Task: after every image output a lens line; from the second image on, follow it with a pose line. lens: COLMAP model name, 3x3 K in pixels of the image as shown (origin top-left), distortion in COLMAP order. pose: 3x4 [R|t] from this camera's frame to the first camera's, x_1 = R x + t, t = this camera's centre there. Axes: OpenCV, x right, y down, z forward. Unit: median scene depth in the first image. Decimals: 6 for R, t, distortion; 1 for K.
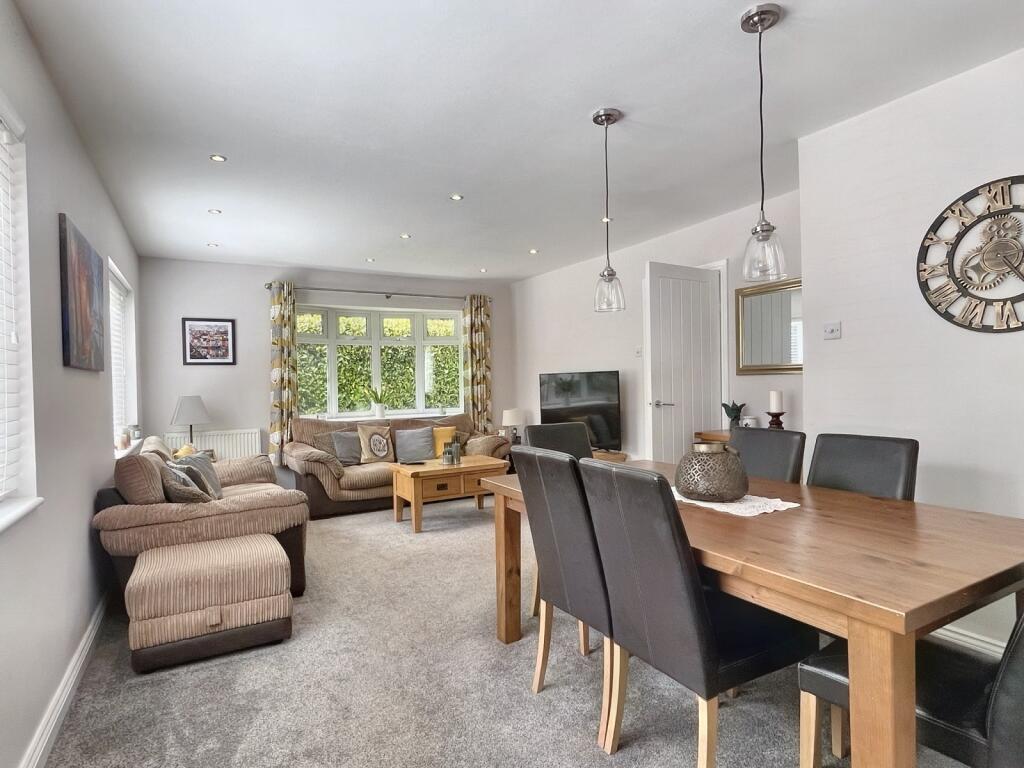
lens RADIAL K [[531.0, 0, 515.3], [0, 531.0, 388.9], [0, 0, 1]] dist [-0.005457, -0.000615]
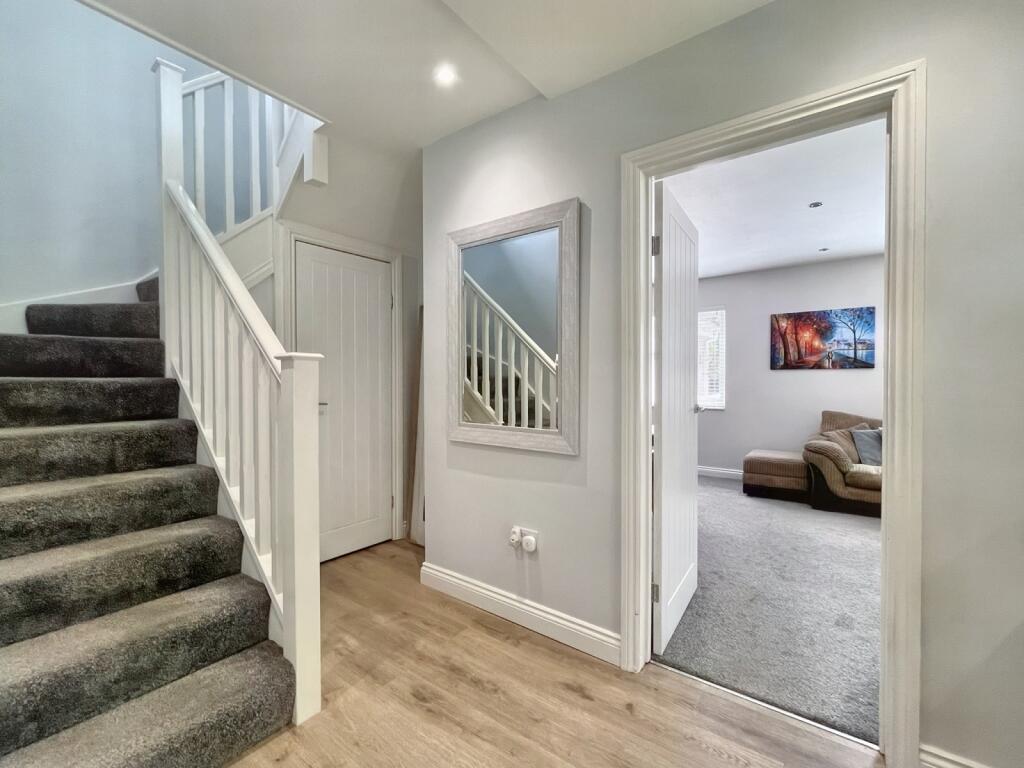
lens RADIAL K [[448.9, 0, 513.0], [0, 448.9, 384.3], [0, 0, 1]] dist [-0.000658, -0.000025]
pose [[-0.922788, 0.030723, -0.384080, 0.495174], [0.019030, 0.999234, 0.034209, -0.027853], [0.384837, 0.024259, -0.922666, 1.013582]]
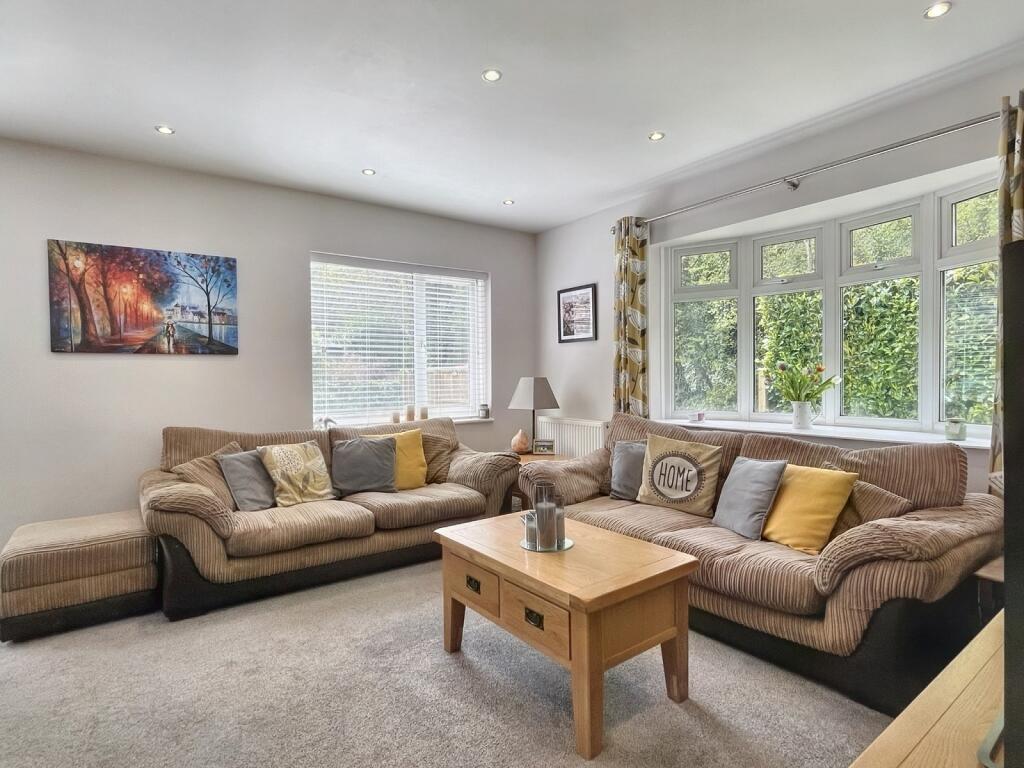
lens RADIAL K [[531.0, 0, 520.0], [0, 531.0, 386.5], [0, 0, 1]] dist [-0.005457, -0.000615]
pose [[0.118545, 0.041487, -0.992082, 0.261660], [-0.001971, 0.999135, 0.041547, -0.008353], [0.992947, -0.002970, 0.118524, 0.795959]]
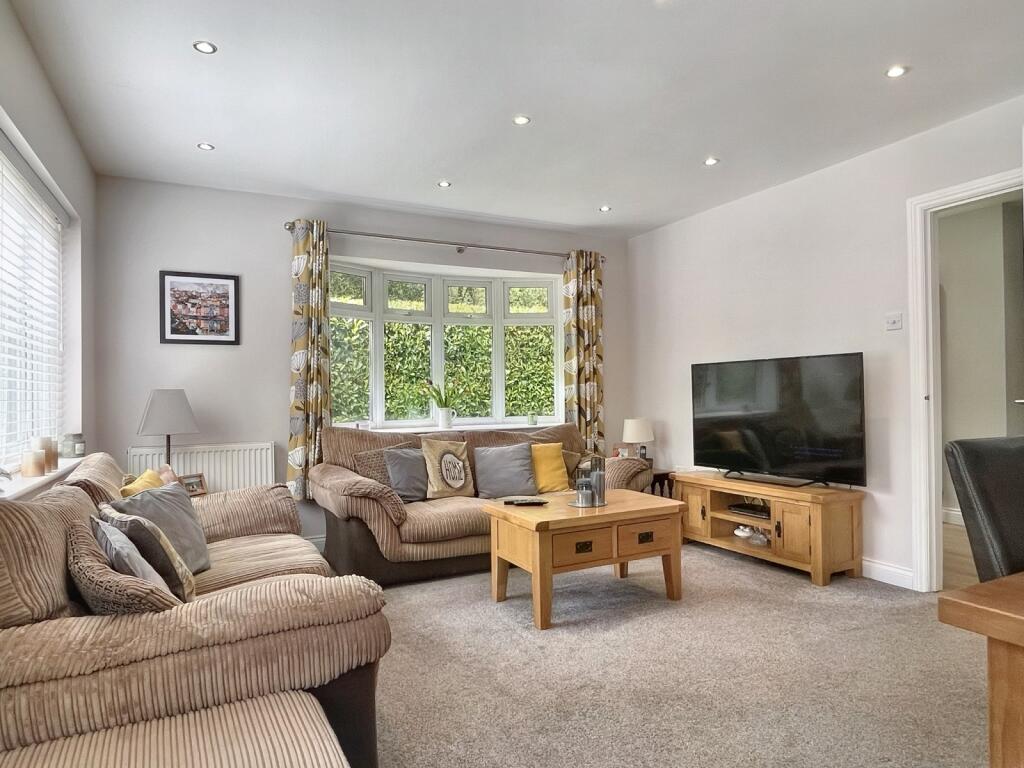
lens RADIAL K [[592.7, 0, 518.0], [0, 592.7, 390.3], [0, 0, 1]] dist [-0.002824, -0.001946]
pose [[0.998736, 0.007563, -0.049692, -0.146147], [-0.008546, 0.999771, -0.019603, 0.022555], [0.049533, 0.020003, 0.998572, 0.286386]]
